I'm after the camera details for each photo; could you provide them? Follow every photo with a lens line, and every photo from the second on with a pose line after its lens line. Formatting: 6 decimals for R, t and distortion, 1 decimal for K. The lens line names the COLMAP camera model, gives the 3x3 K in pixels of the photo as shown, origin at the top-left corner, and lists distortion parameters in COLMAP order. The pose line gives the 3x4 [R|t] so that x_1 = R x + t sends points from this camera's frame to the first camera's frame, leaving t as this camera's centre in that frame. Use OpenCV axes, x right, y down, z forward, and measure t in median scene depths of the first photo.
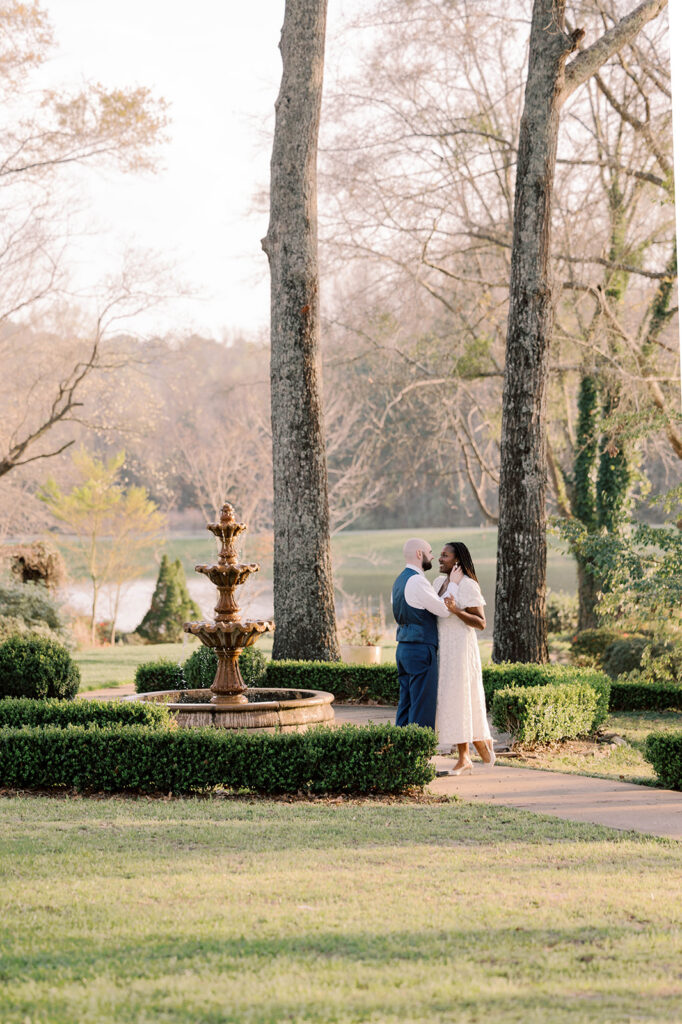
lens RADIAL K [[2923.2, 0, 341.0], [0, 2923.2, 511.5], [0, 0, 1]] dist [0.000967, 0.000000]
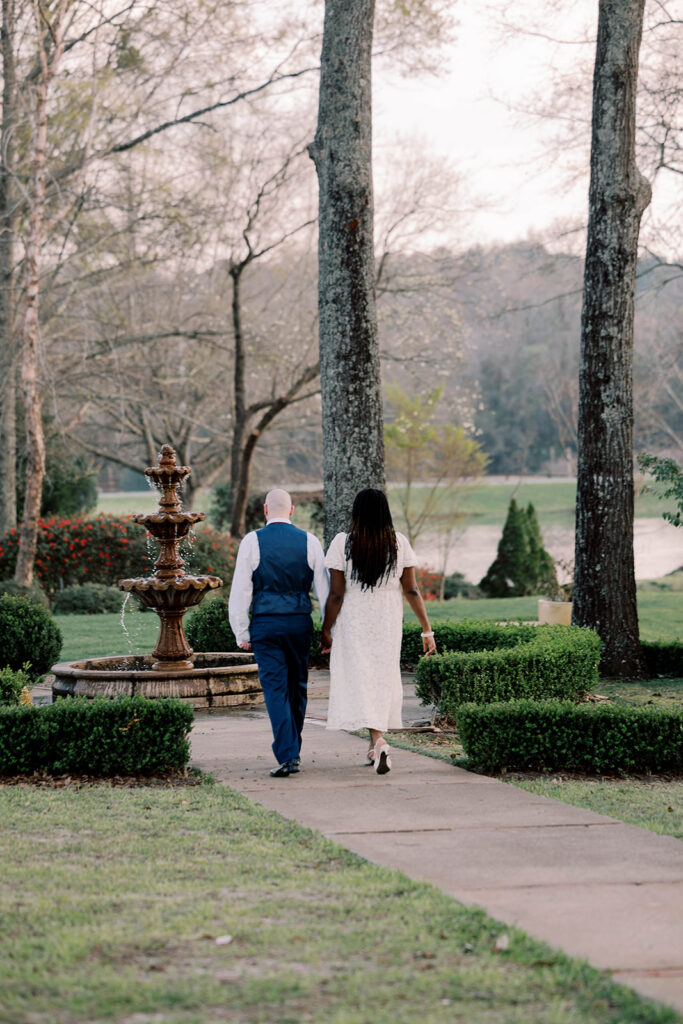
lens RADIAL K [[3244.2, 0, 341.5], [0, 3244.2, 512.3], [0, 0, 1]] dist [-0.009742, 0.000000]
pose [[0.987823, -0.008119, -0.155371, 0.135840], [0.011106, 0.999770, 0.018369, 0.000085], [0.155186, -0.019871, 0.987685, 0.027577]]
